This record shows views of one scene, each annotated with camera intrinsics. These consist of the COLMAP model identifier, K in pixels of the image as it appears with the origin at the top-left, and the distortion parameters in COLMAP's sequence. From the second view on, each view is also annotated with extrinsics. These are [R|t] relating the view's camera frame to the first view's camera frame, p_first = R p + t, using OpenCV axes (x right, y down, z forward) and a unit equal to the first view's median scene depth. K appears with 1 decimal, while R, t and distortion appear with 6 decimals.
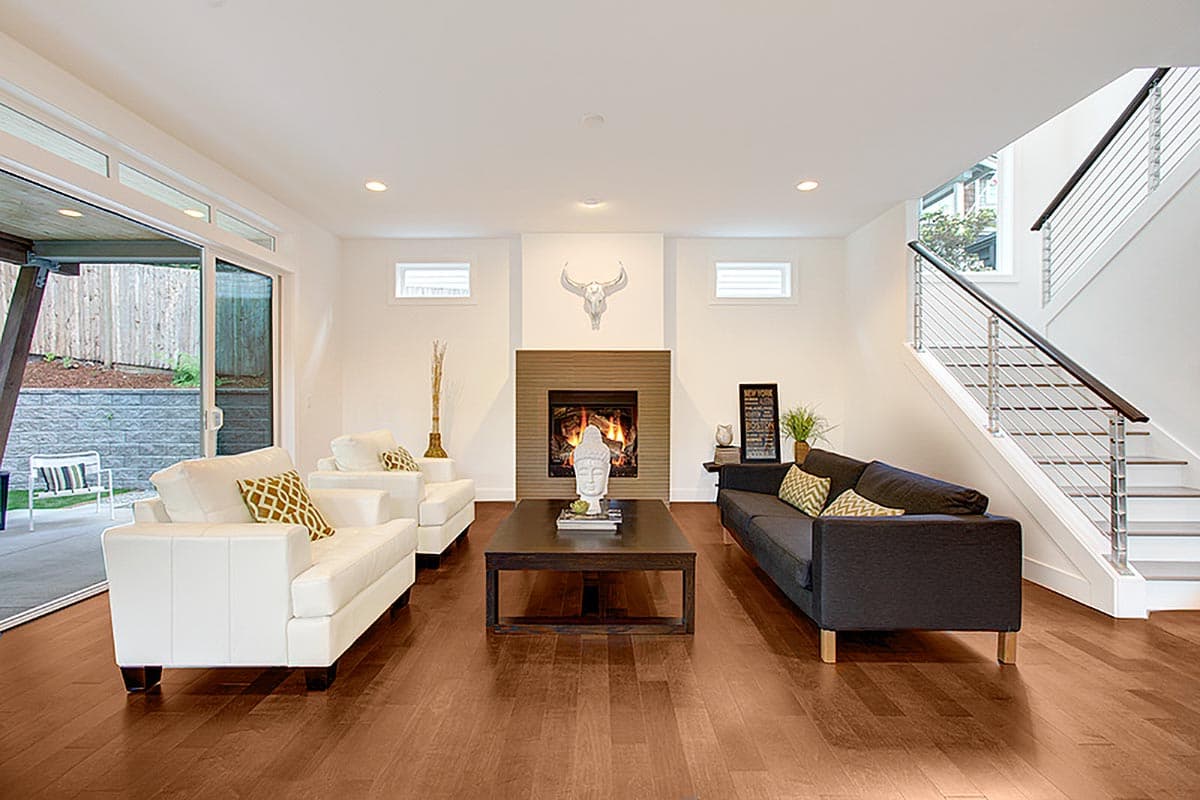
lens RADIAL K [[555.4, 0, 589.3], [0, 555.4, 402.4], [0, 0, 1]] dist [0.000157, 0.001271]
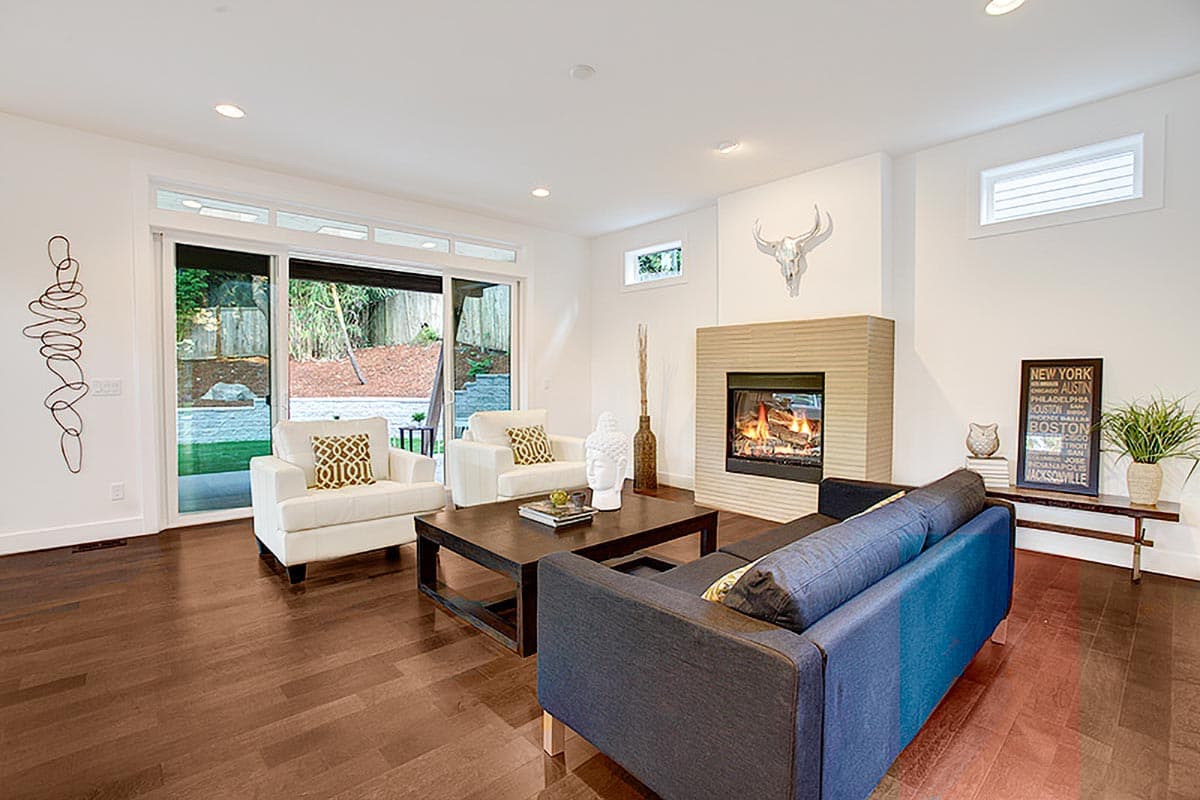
lens RADIAL K [[555.4, 0, 593.5], [0, 555.4, 393.4], [0, 0, 1]] dist [0.000157, 0.001271]
pose [[0.686810, 0.018792, -0.726594, 0.404635], [-0.011109, 0.999820, 0.015358, 0.000411], [0.726752, -0.002476, 0.686896, 0.238639]]
